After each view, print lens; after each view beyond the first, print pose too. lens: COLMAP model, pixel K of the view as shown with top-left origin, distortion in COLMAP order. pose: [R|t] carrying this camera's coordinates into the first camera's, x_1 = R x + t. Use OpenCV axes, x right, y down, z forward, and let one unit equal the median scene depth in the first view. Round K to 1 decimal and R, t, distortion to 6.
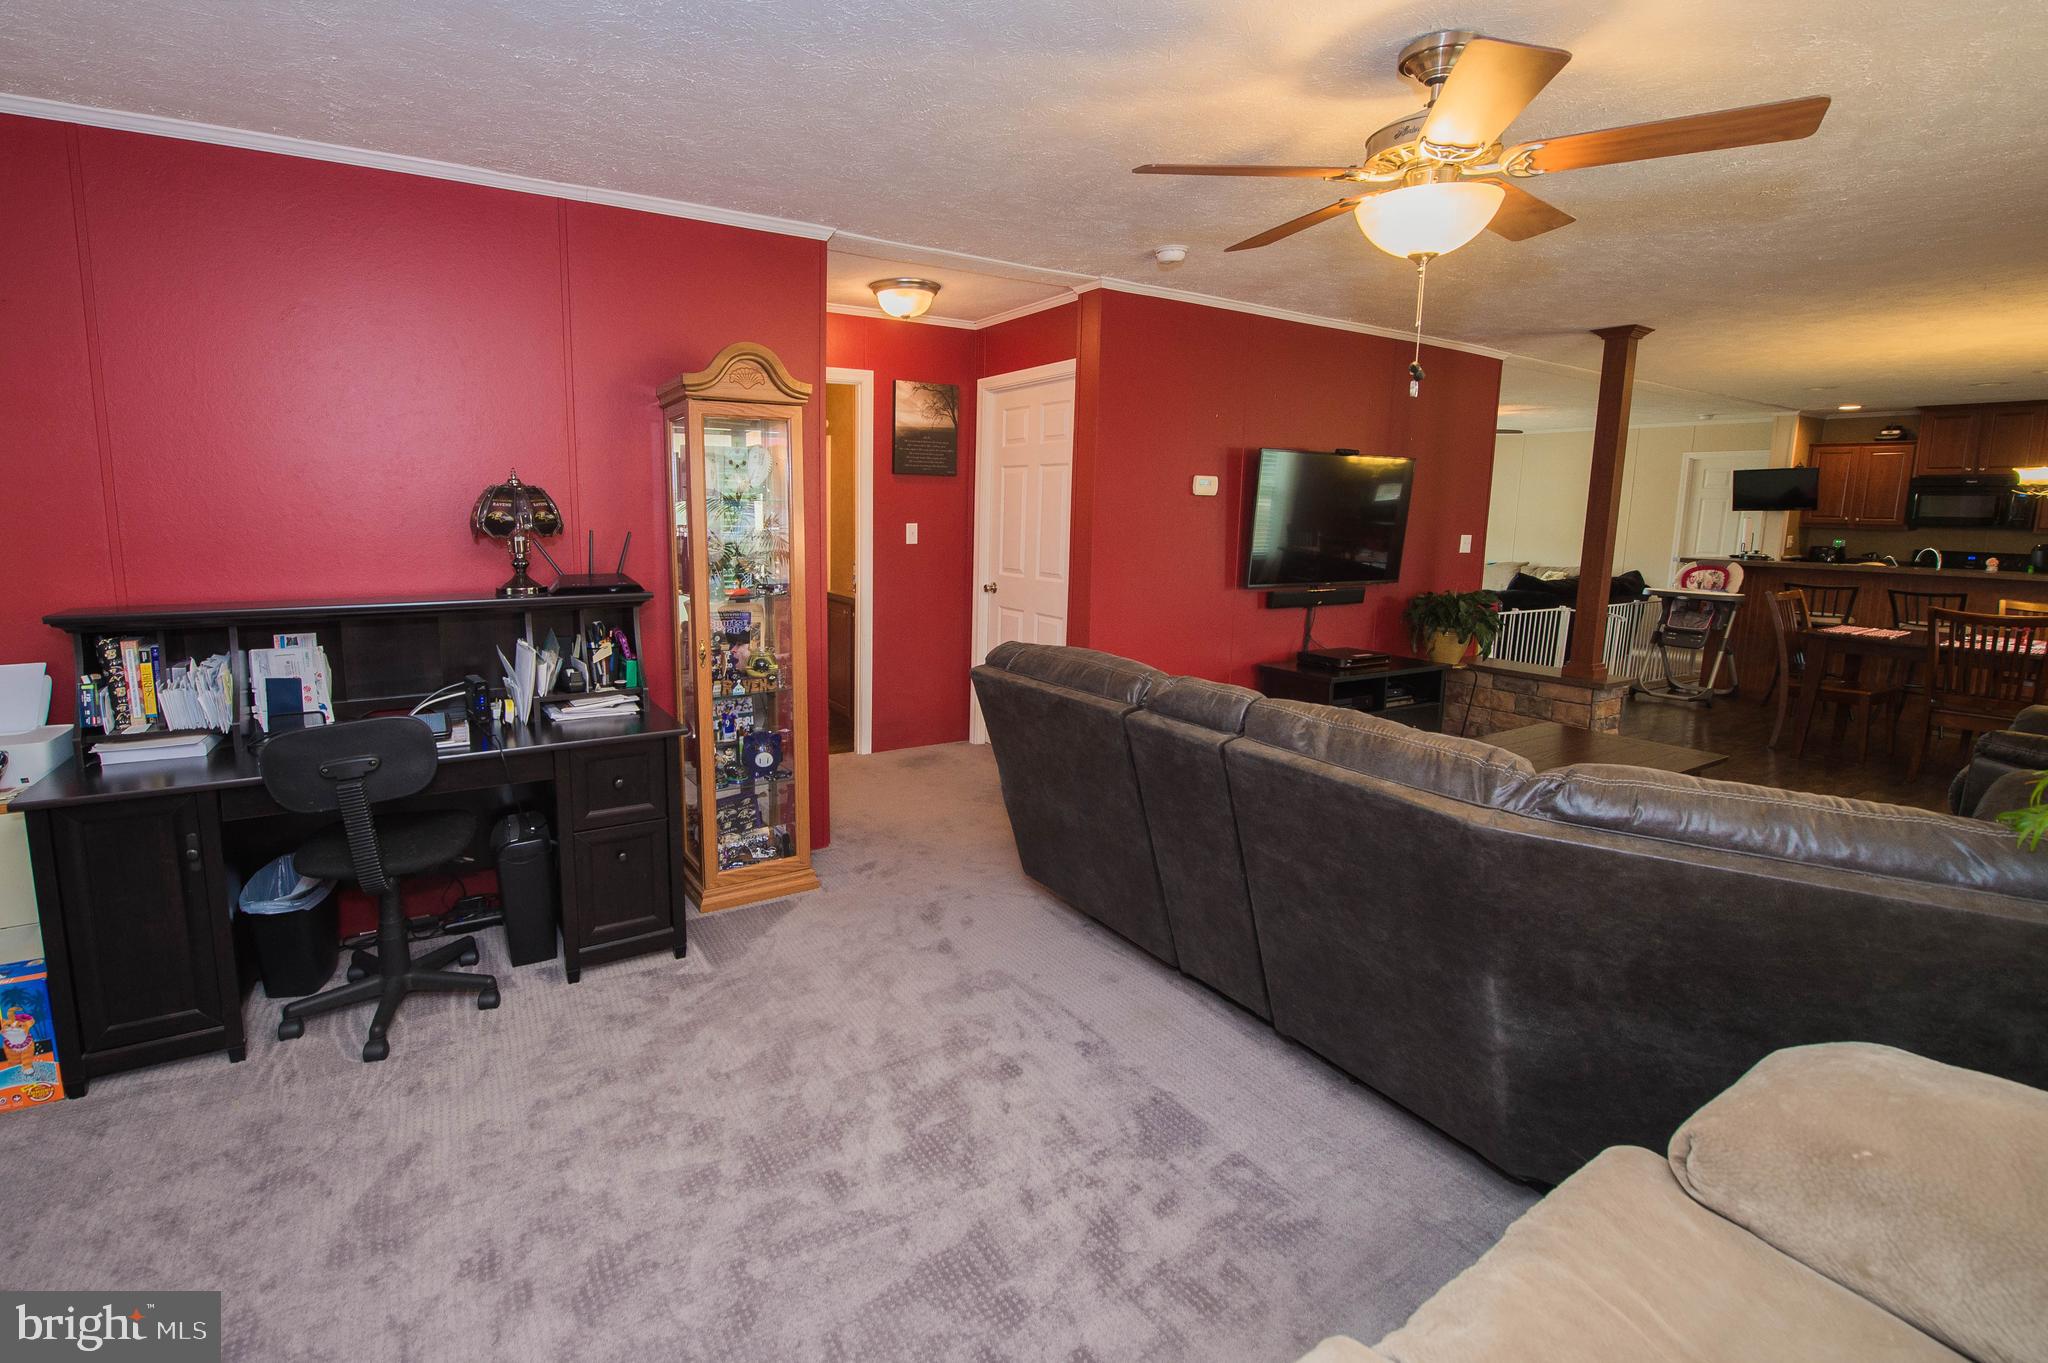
lens RADIAL K [[899.7, 0, 994.2], [0, 899.7, 707.5], [0, 0, 1]] dist [-0.016736, -0.000111]
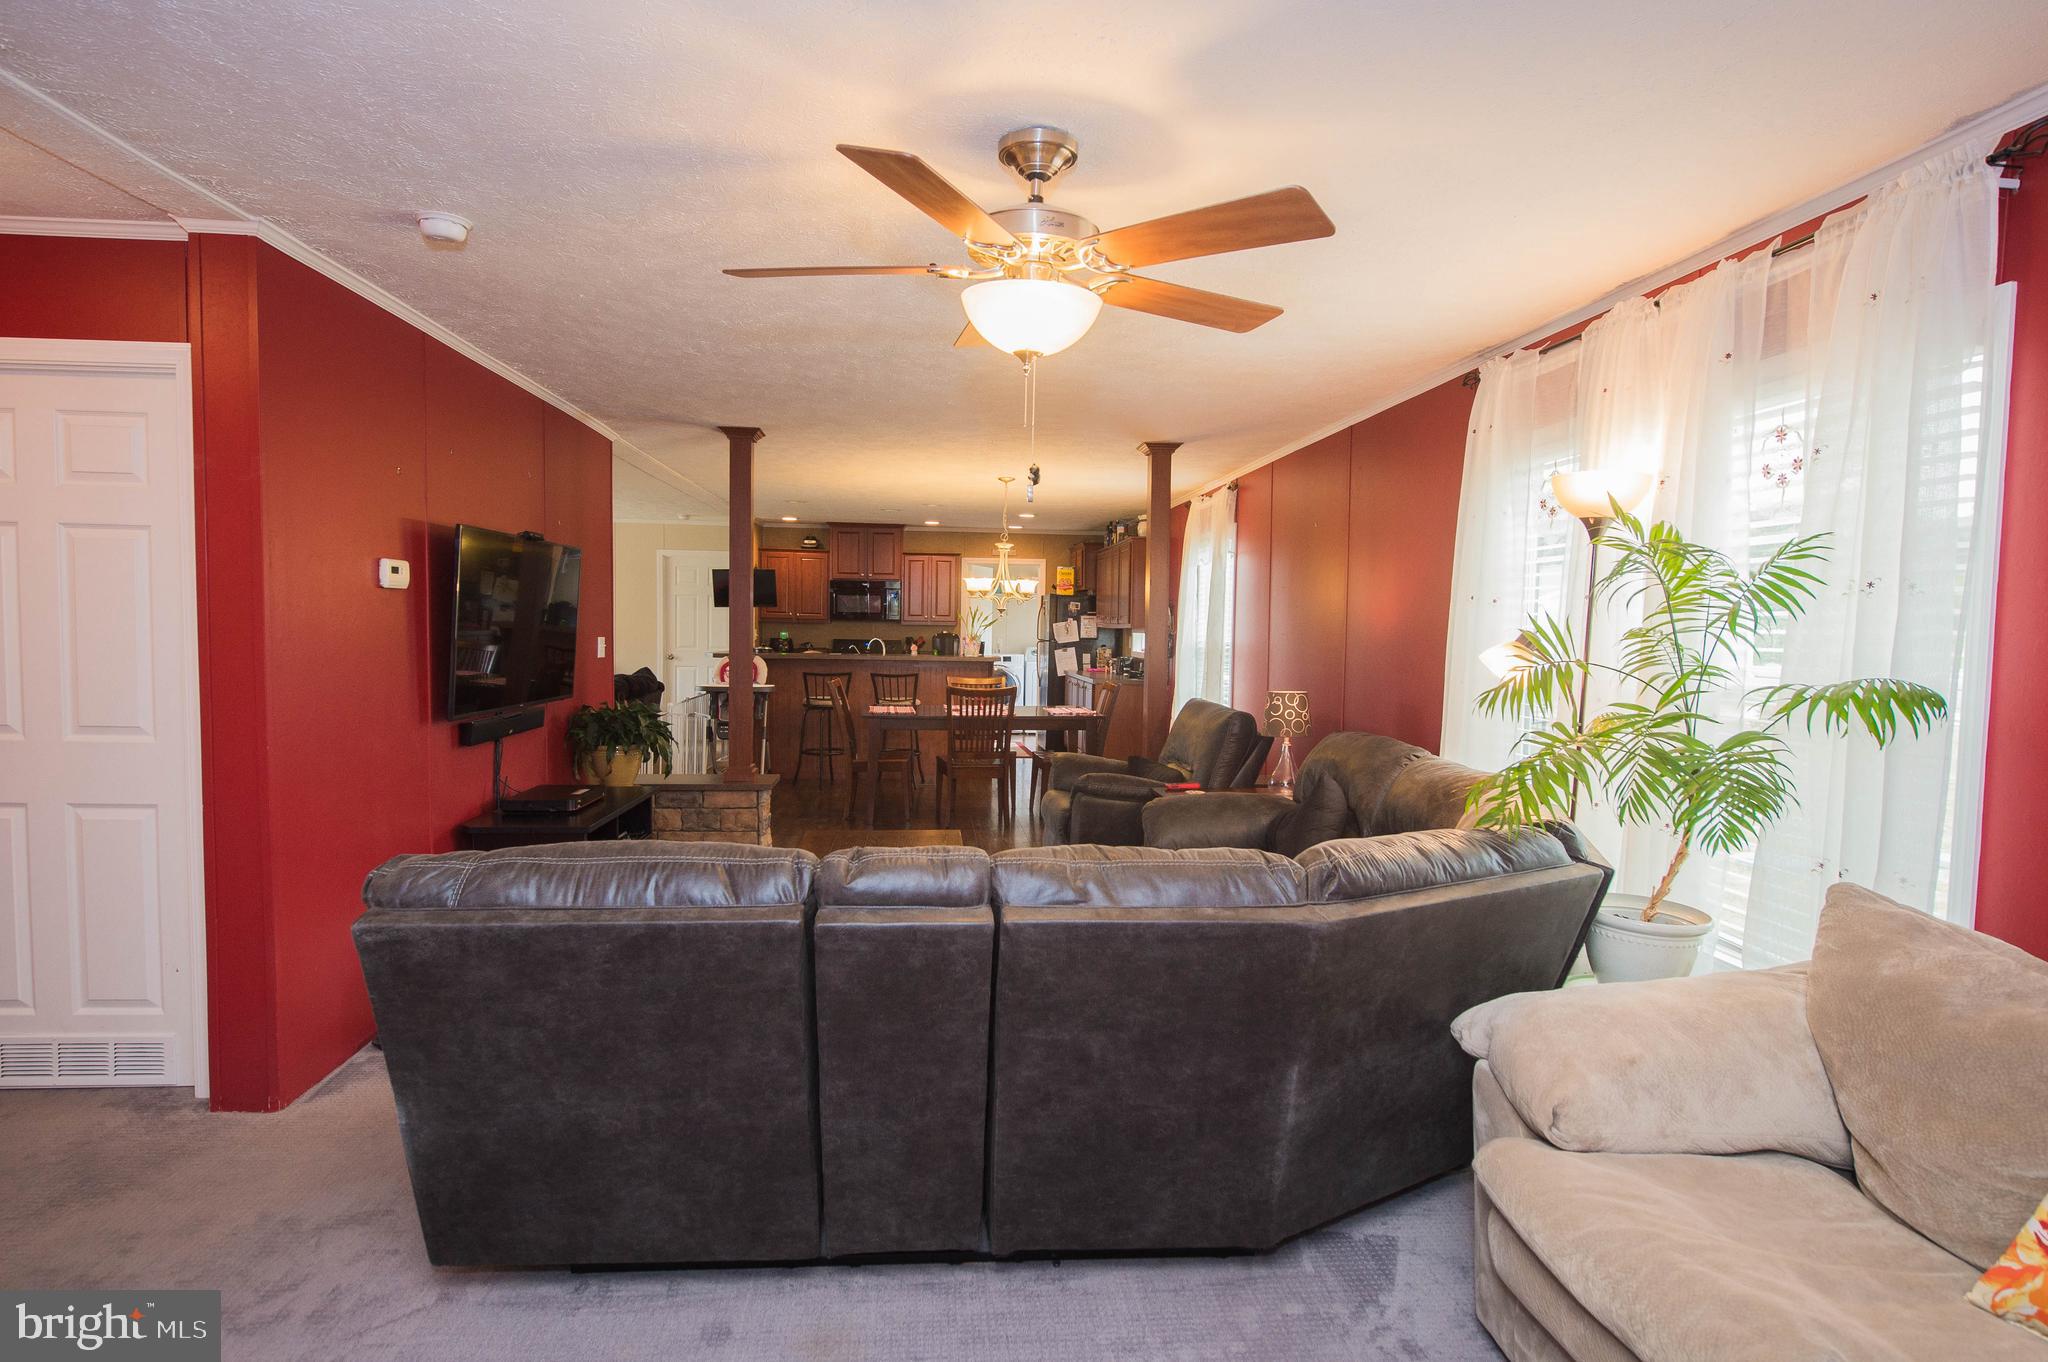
lens RADIAL K [[1048.4, 0, 1021.0], [0, 1048.4, 755.4], [0, 0, 1]] dist [-0.003451, -0.000254]
pose [[0.461959, -0.116441, 0.879224, -0.218380], [0.177792, 0.983379, 0.036820, -0.055026], [-0.868898, 0.139309, 0.474983, 0.221053]]
